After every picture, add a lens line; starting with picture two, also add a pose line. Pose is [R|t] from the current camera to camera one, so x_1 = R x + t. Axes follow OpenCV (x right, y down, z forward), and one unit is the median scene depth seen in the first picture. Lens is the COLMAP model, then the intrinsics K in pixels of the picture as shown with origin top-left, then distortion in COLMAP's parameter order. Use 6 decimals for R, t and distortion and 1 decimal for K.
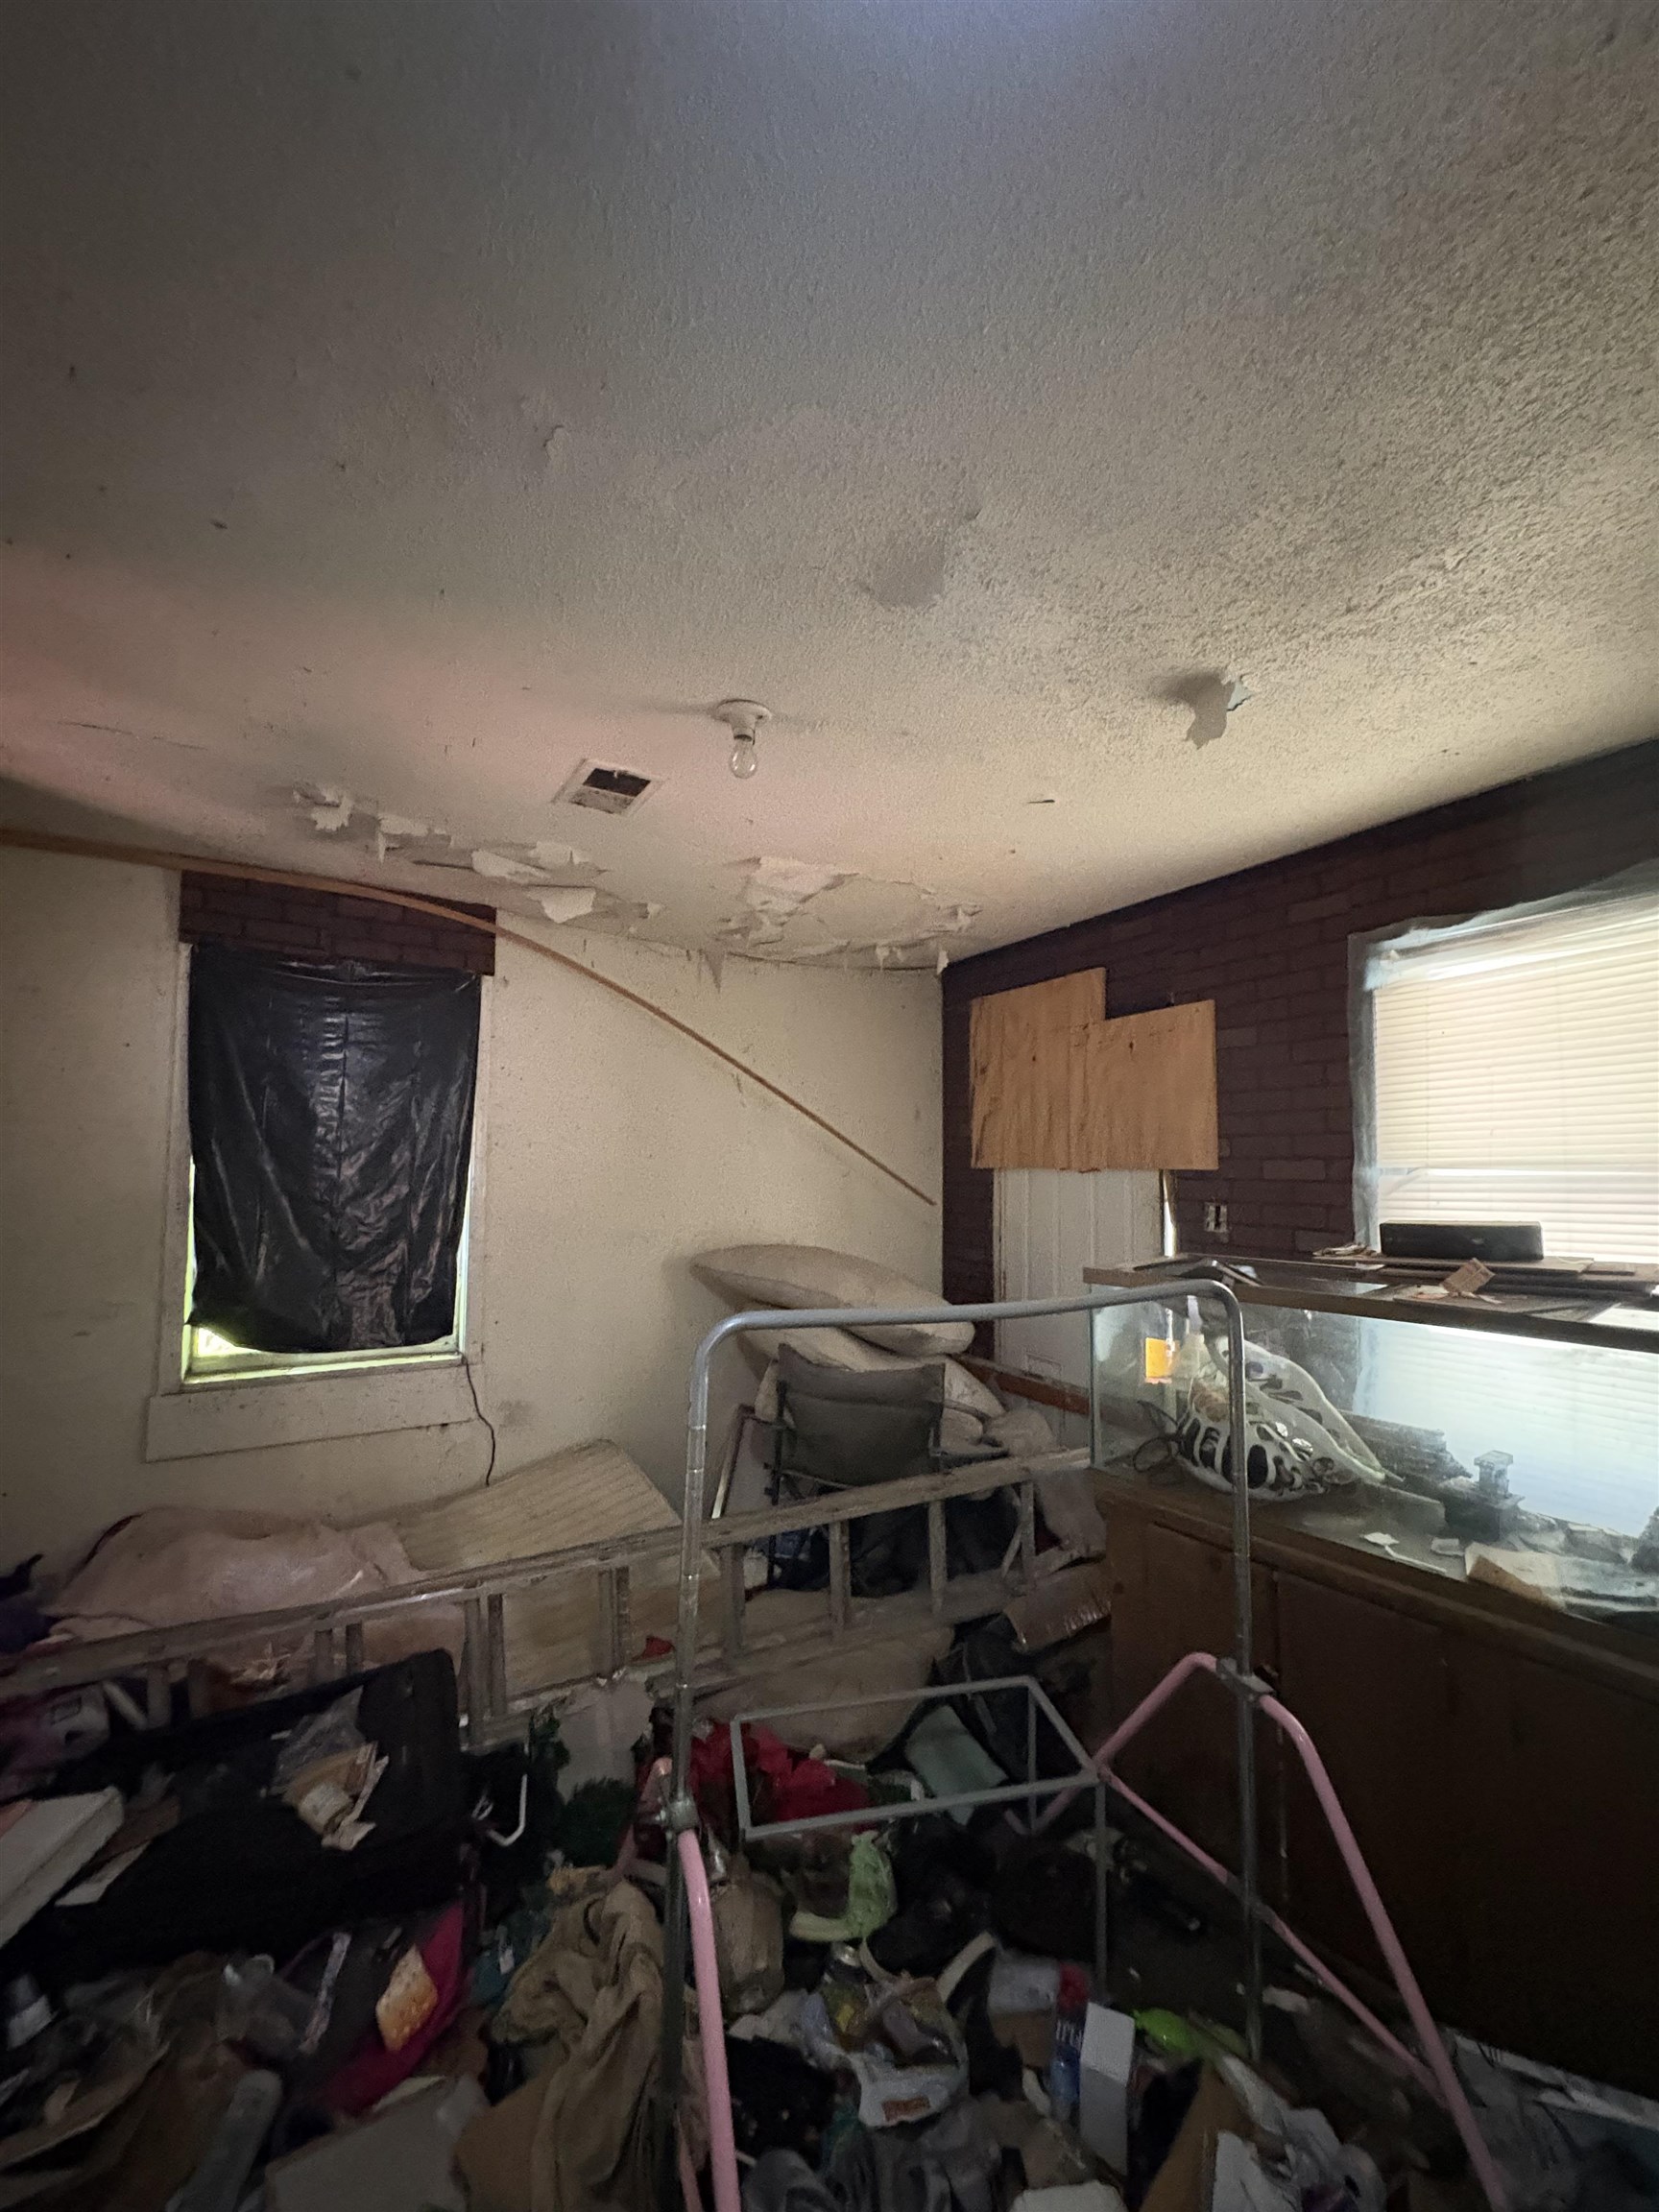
lens RADIAL K [[886.4, 0, 829.9], [0, 886.4, 1108.9], [0, 0, 1]] dist [-0.000366, 0.001190]
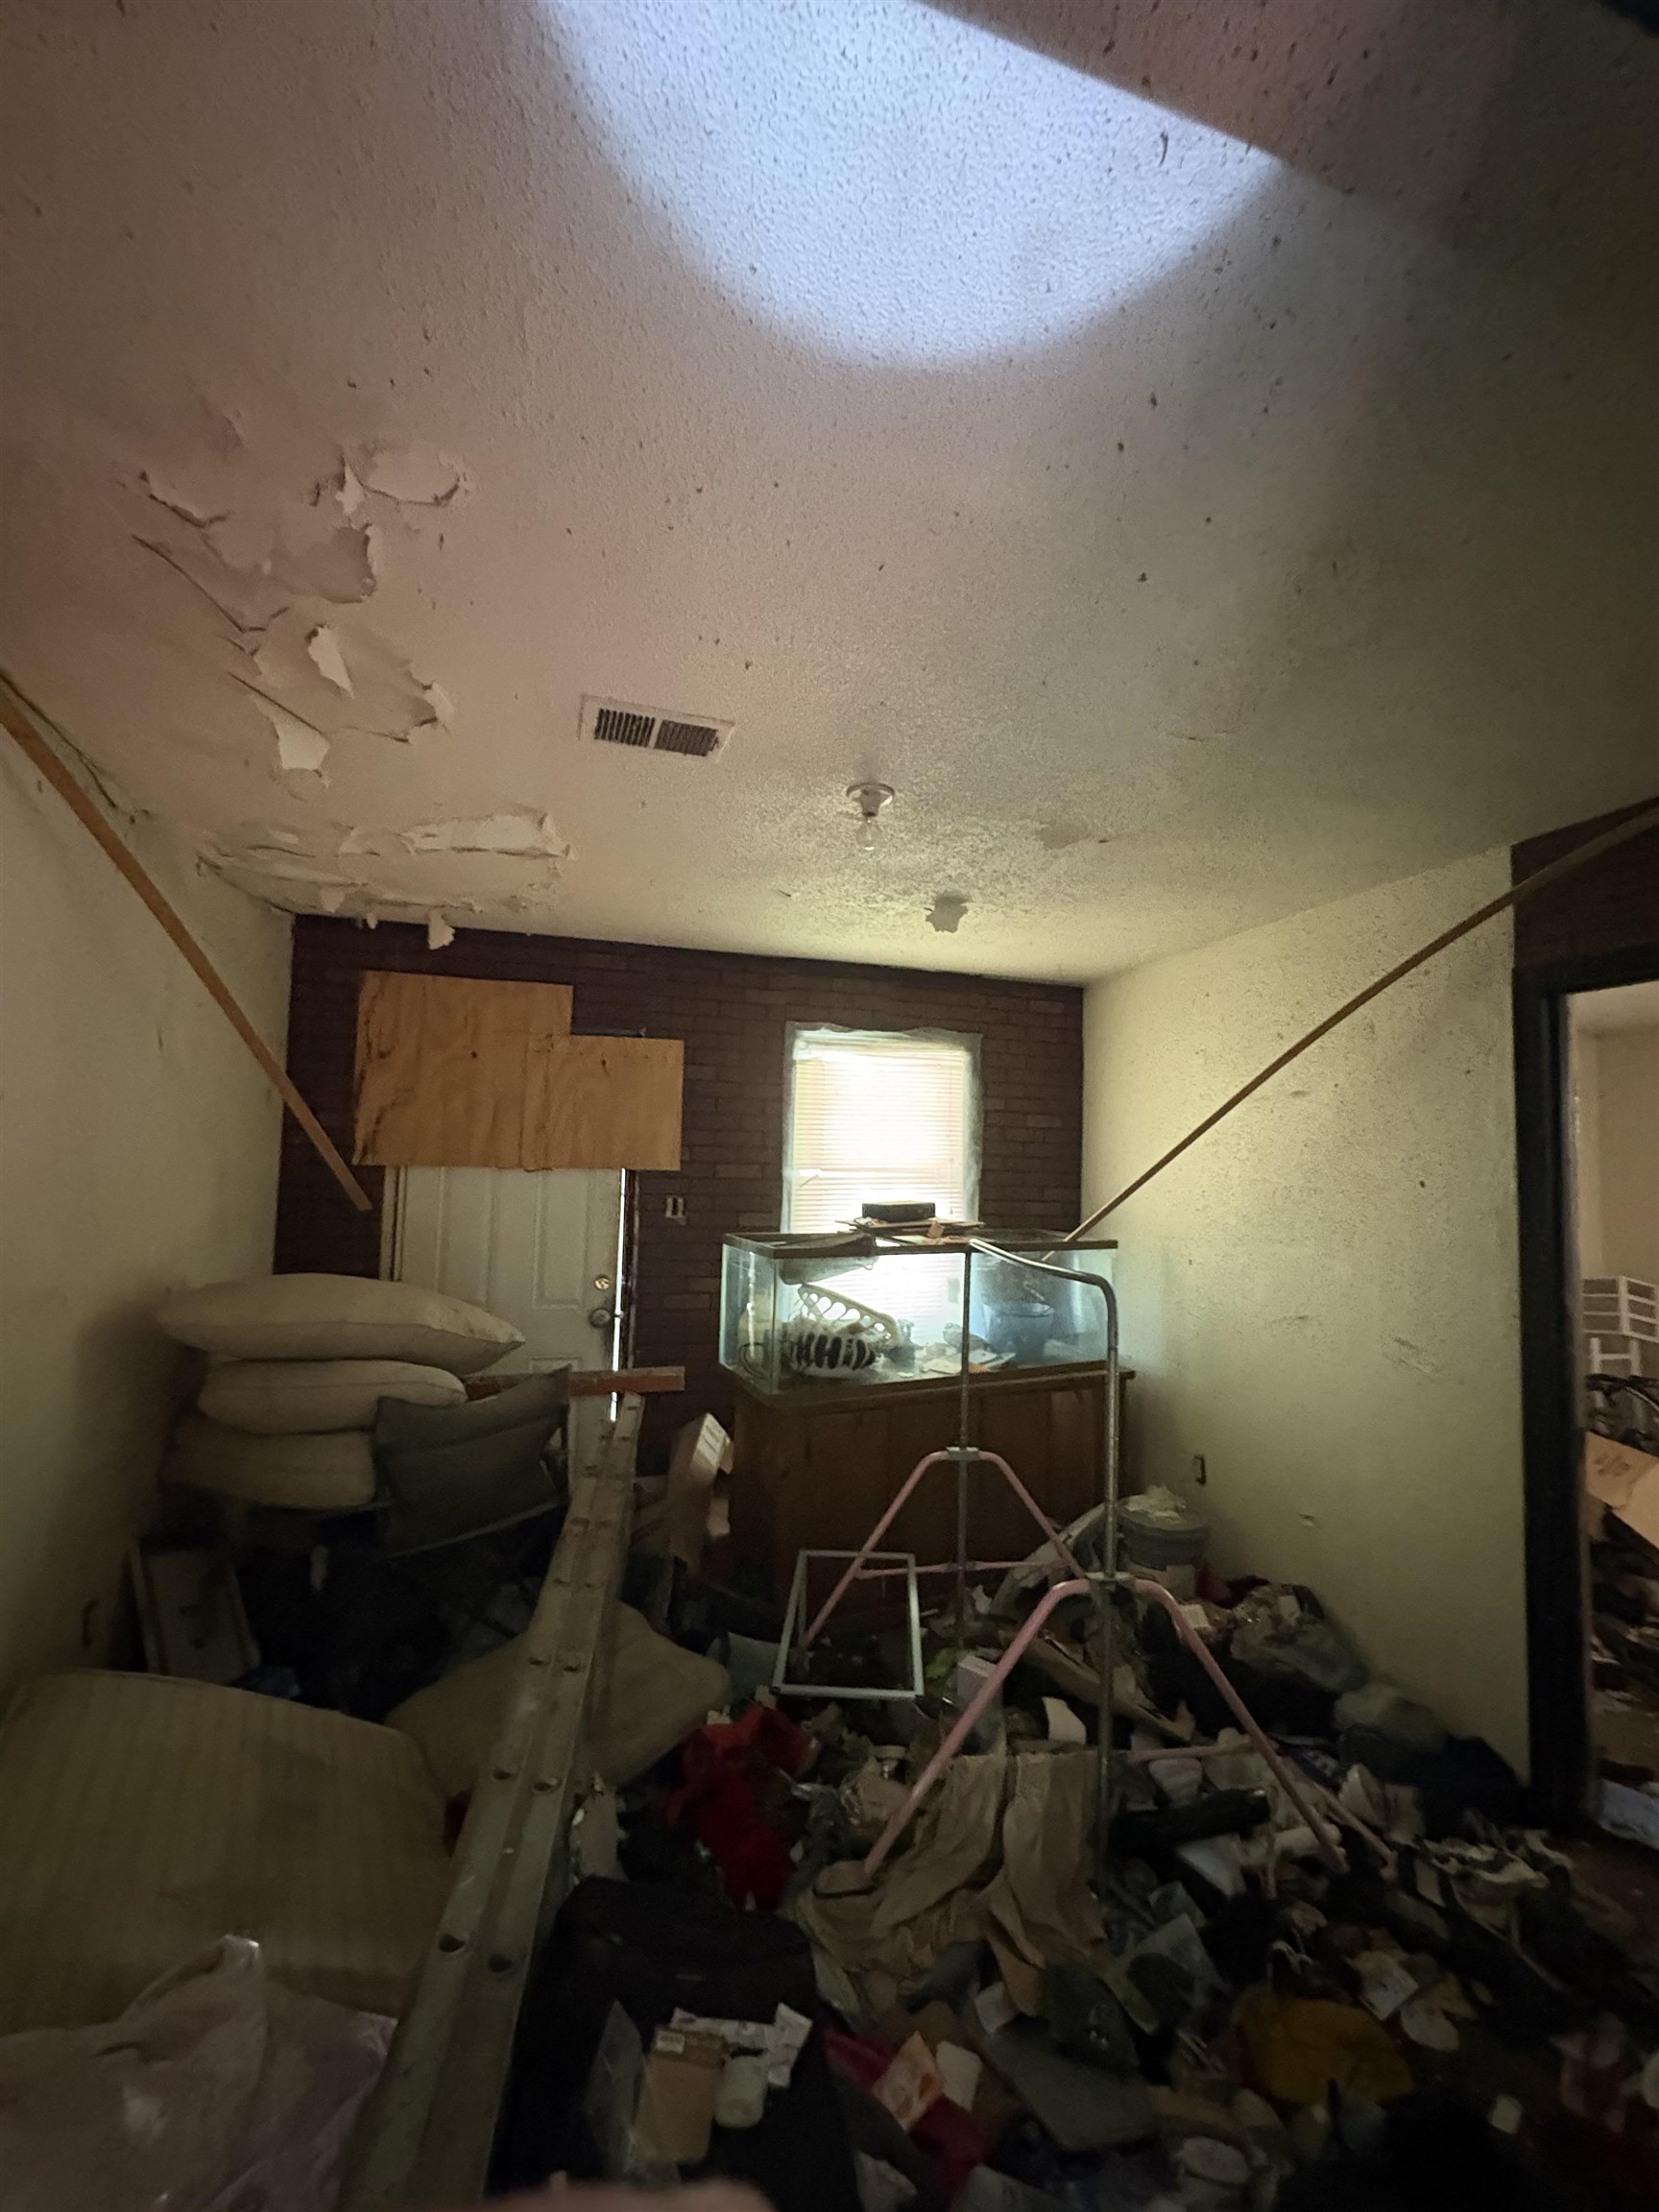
lens RADIAL K [[886.4, 0, 829.9], [0, 886.4, 1108.9], [0, 0, 1]] dist [-0.000366, 0.001190]
pose [[0.217407, 0.056106, 0.974467, -0.766590], [-0.082281, 0.995847, -0.038979, 0.009891], [-0.972607, -0.071706, 0.221120, 0.478953]]
